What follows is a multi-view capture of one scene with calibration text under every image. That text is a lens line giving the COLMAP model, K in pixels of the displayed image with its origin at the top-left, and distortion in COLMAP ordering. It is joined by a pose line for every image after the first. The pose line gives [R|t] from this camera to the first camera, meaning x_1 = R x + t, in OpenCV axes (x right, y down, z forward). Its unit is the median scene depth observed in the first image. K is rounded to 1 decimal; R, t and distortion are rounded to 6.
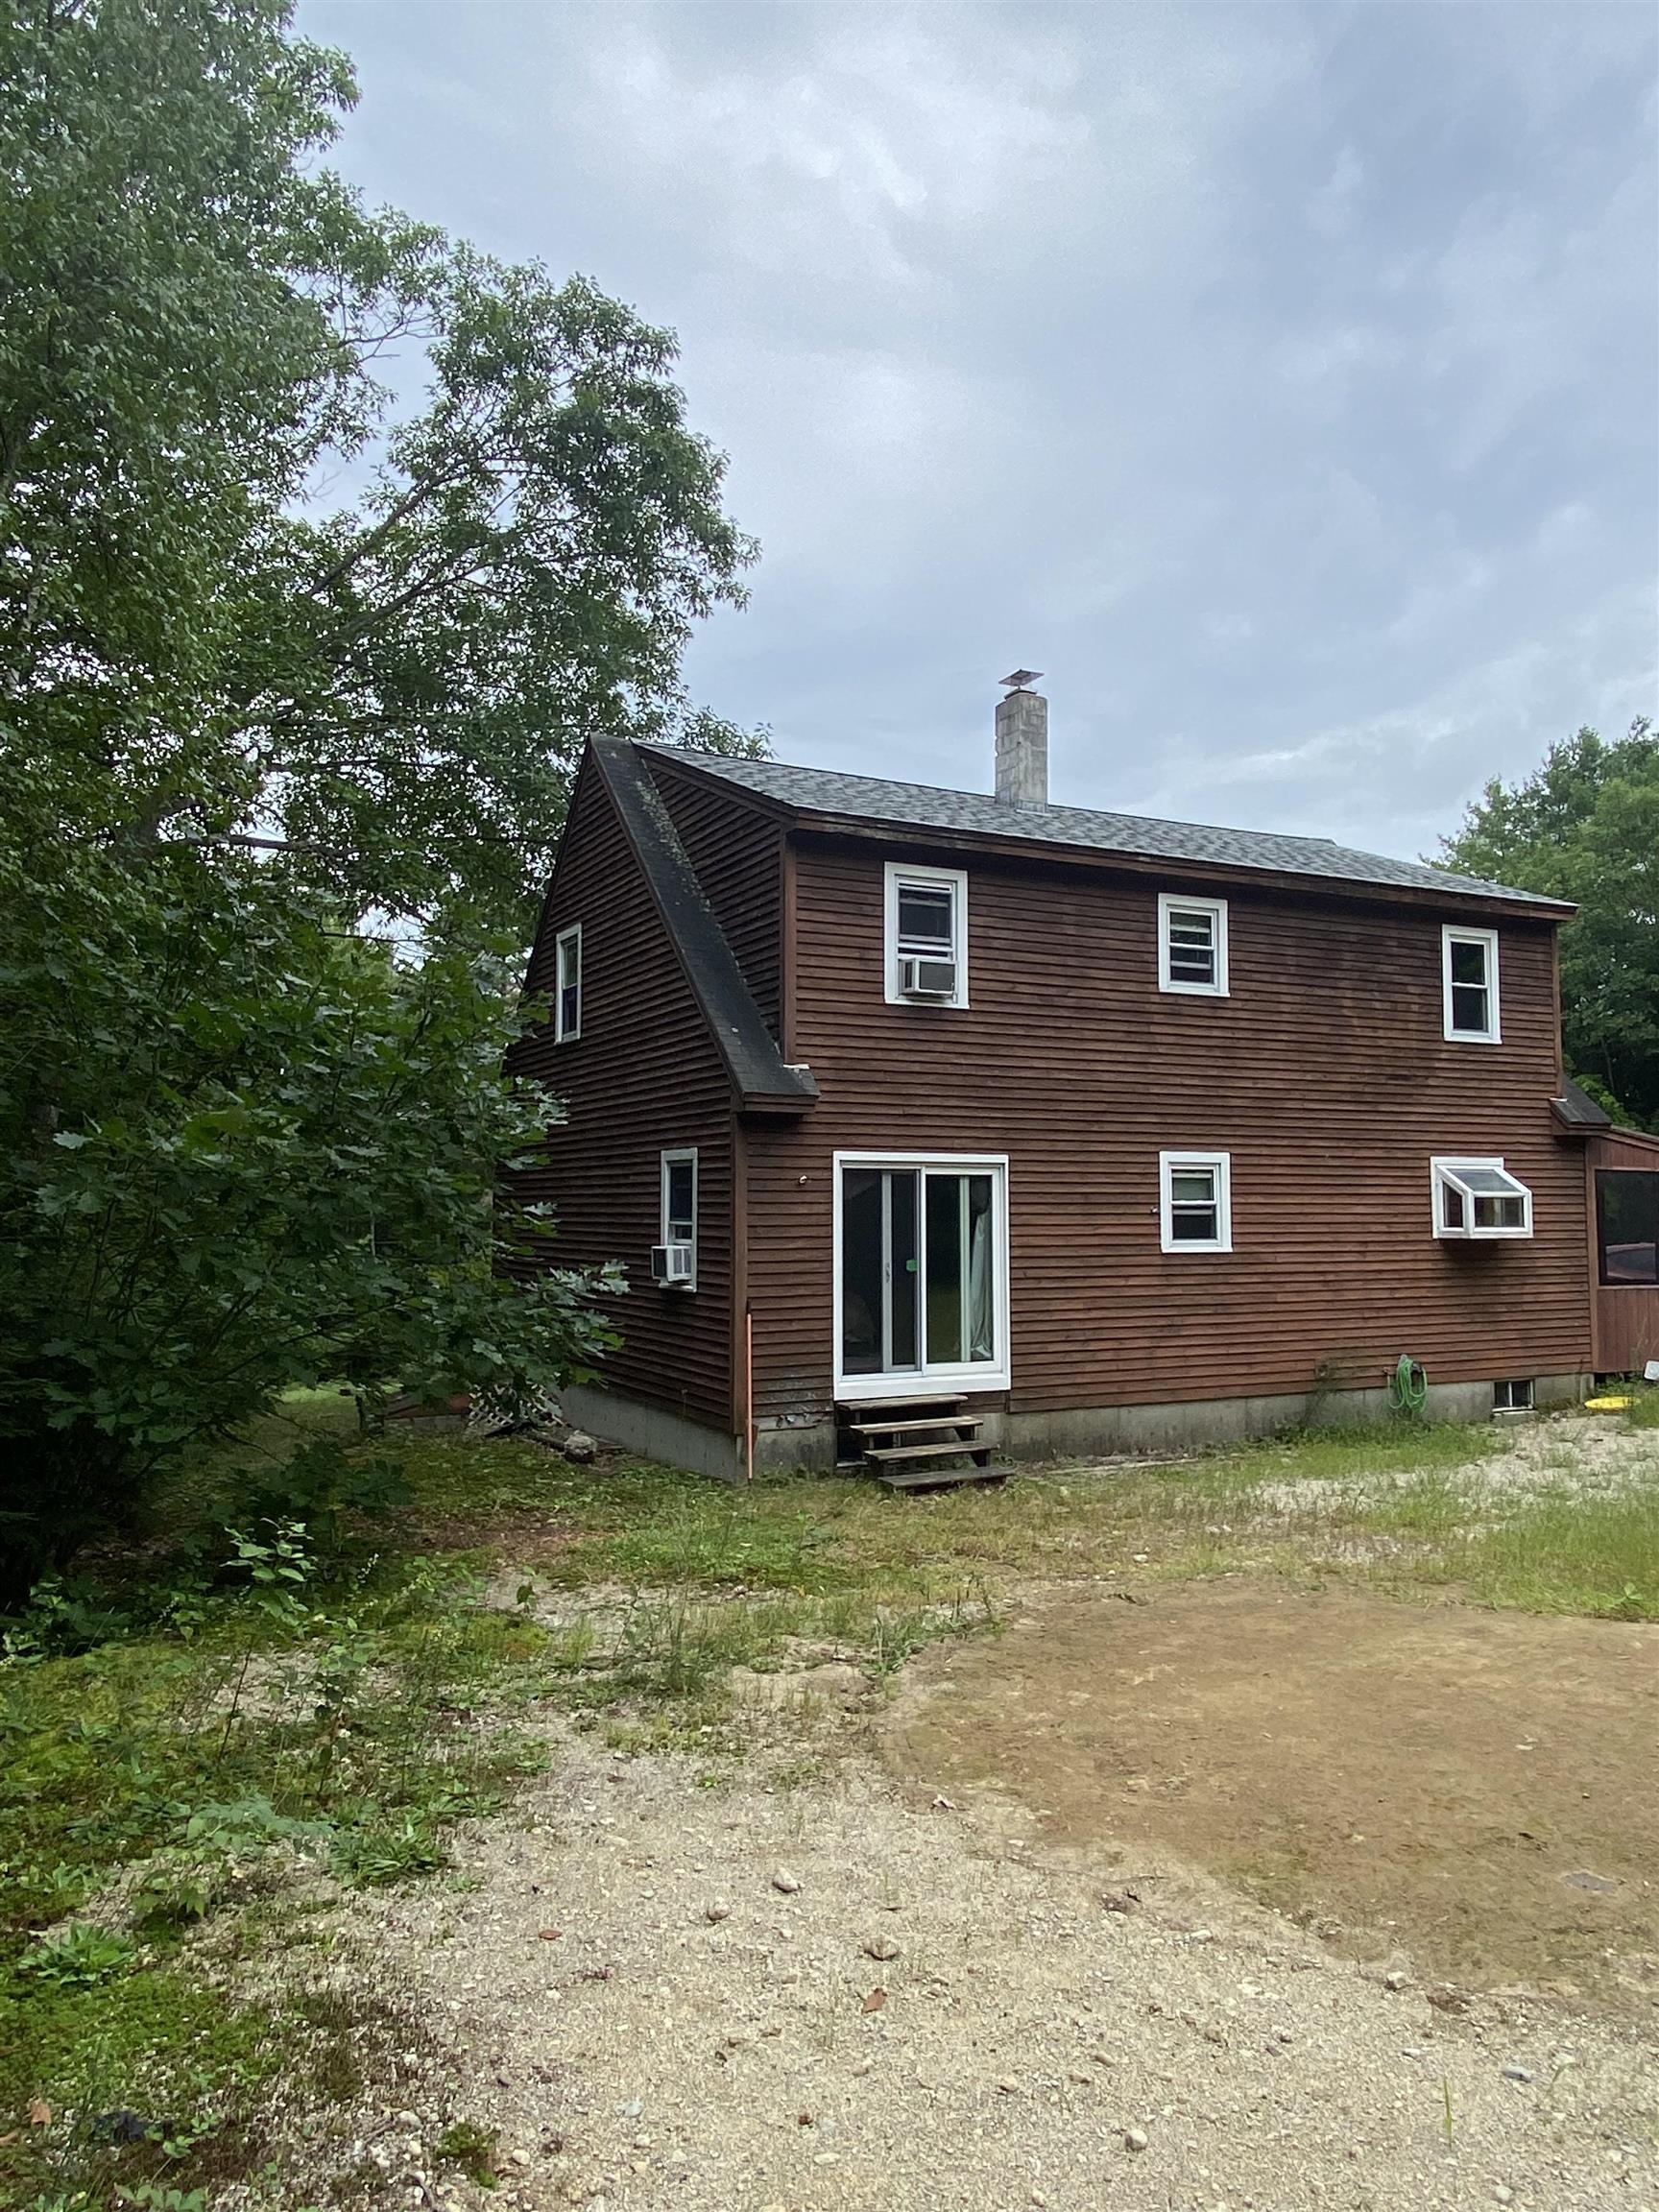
lens RADIAL K [[1584.8, 0, 829.4], [0, 1584.8, 1108.7], [0, 0, 1]] dist [-0.001058, -0.001406]
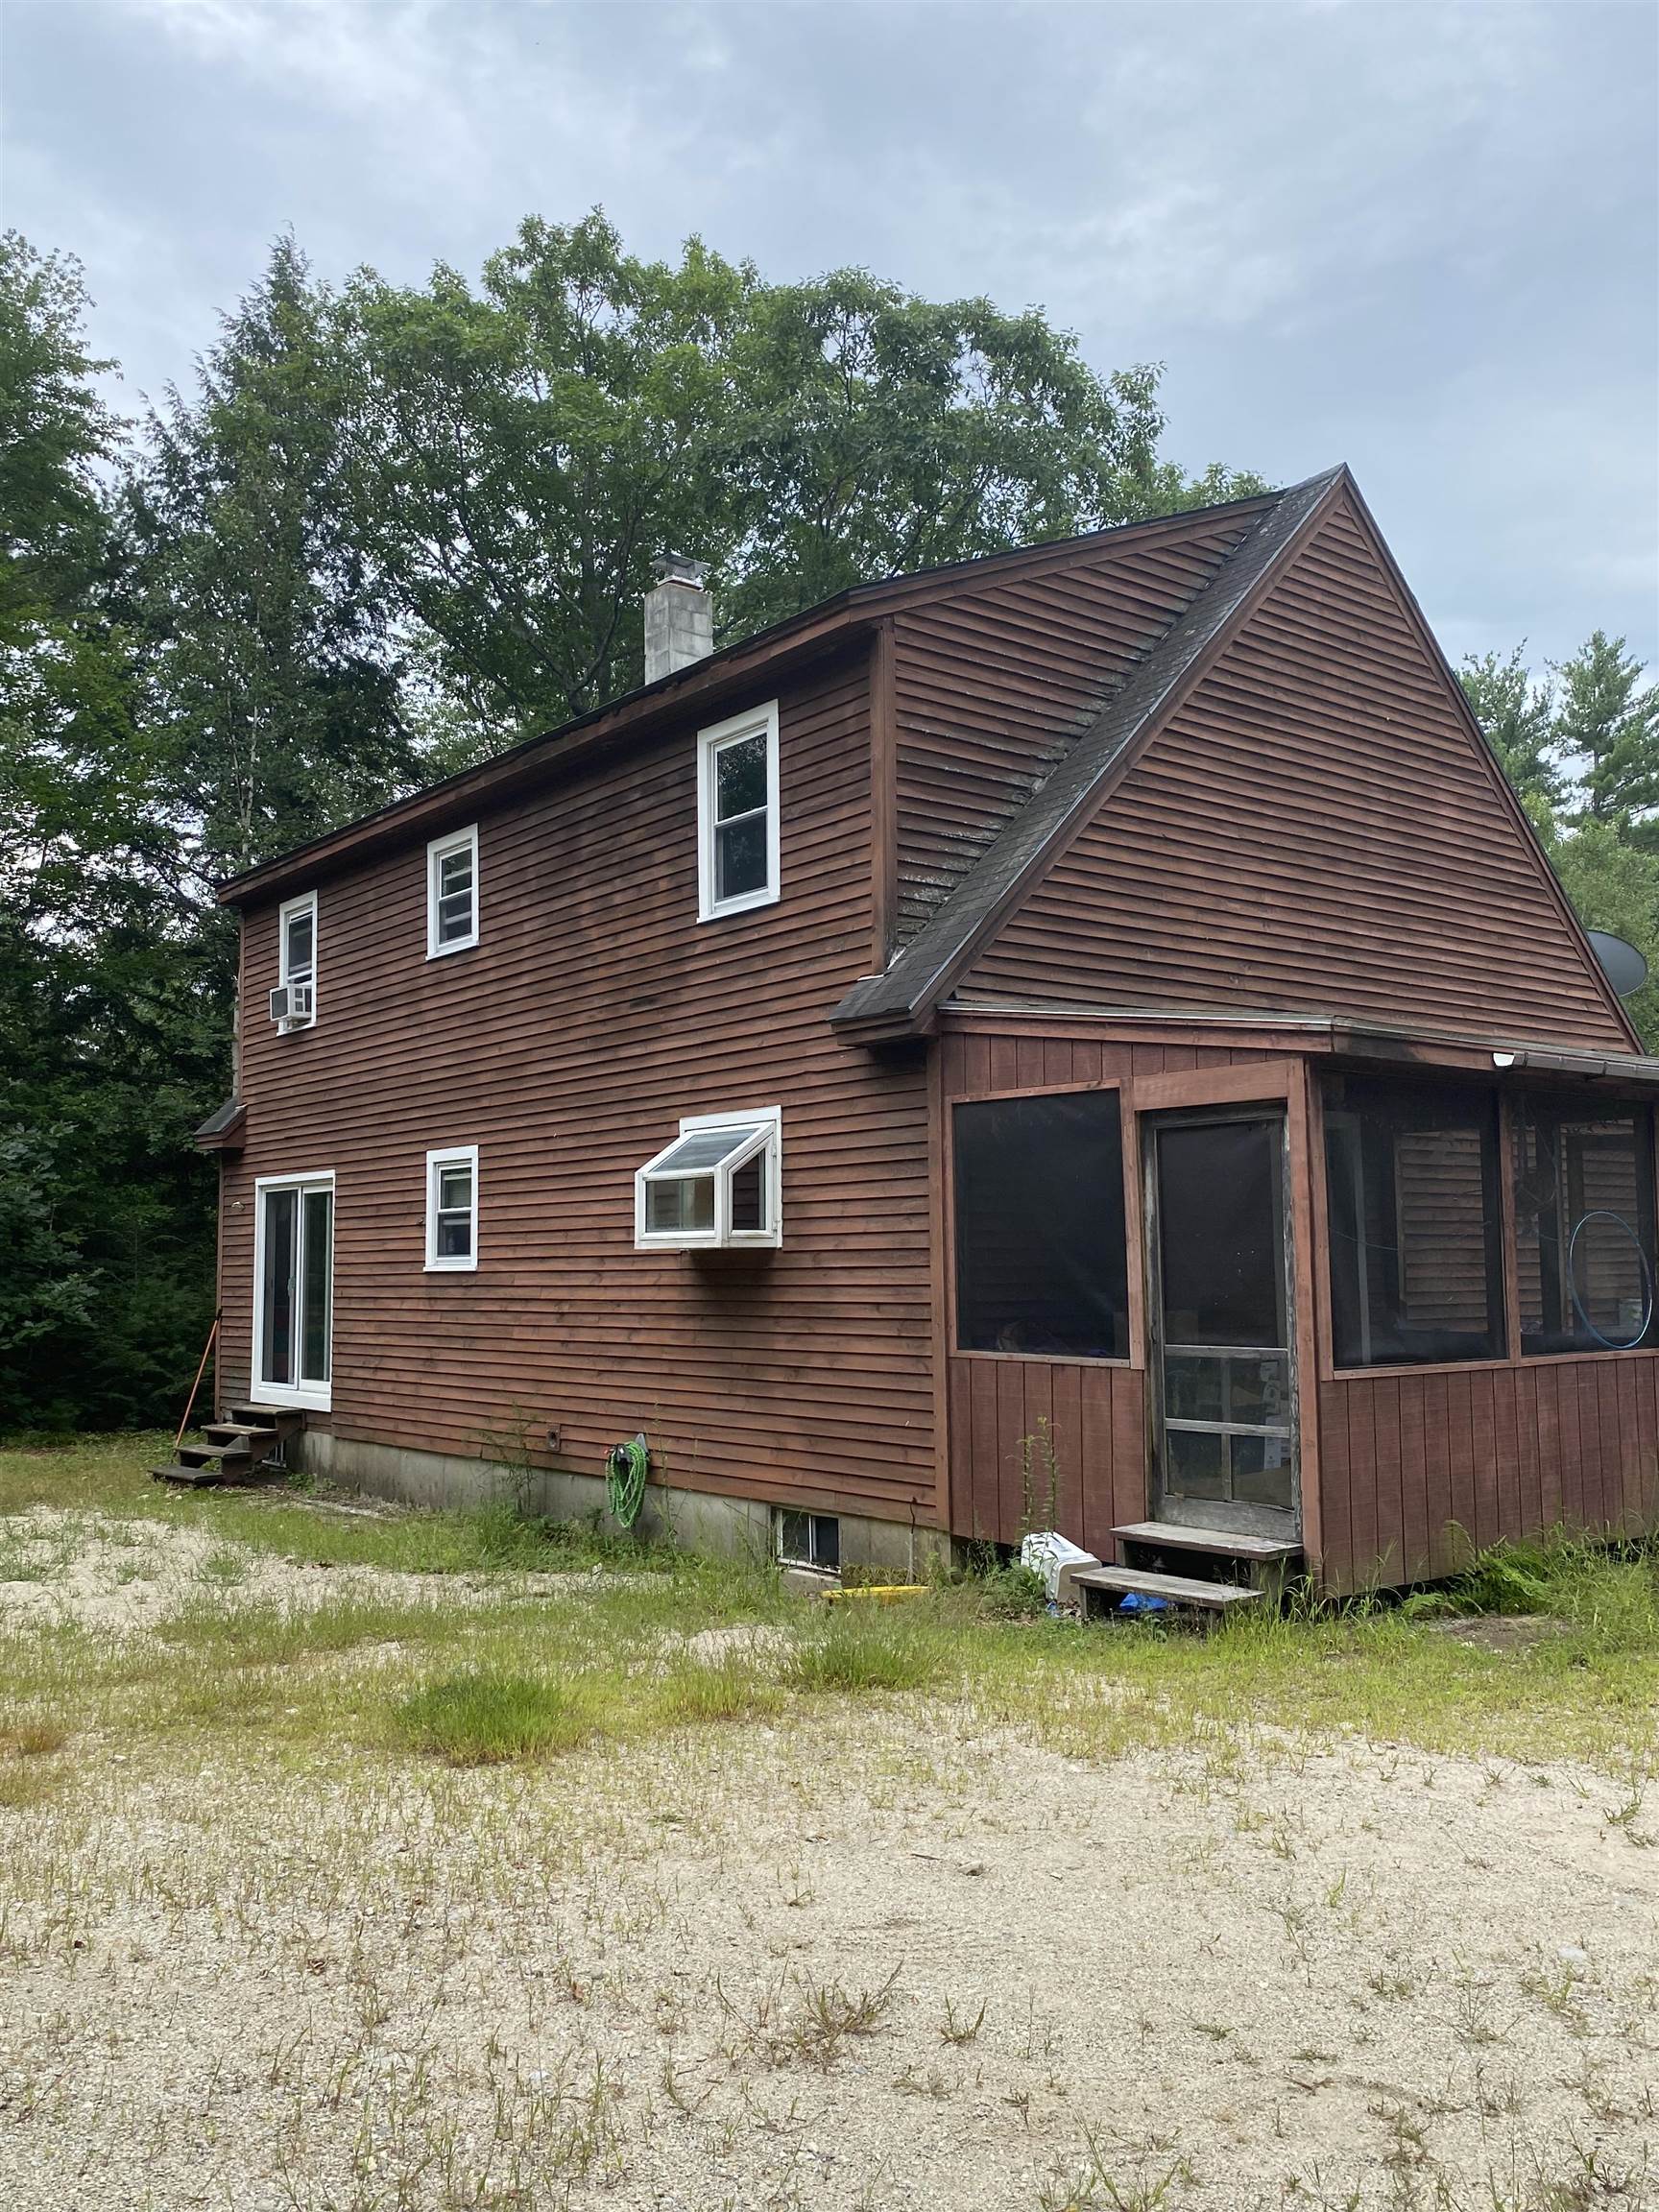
lens RADIAL K [[1827.1, 0, 829.7], [0, 1827.1, 1102.7], [0, 0, 1]] dist [0.011053, -0.000276]
pose [[0.211487, -0.095398, -0.972714, 1.160888], [0.066648, 0.994316, -0.083026, 0.093447], [0.975106, -0.047271, 0.216643, 0.969257]]
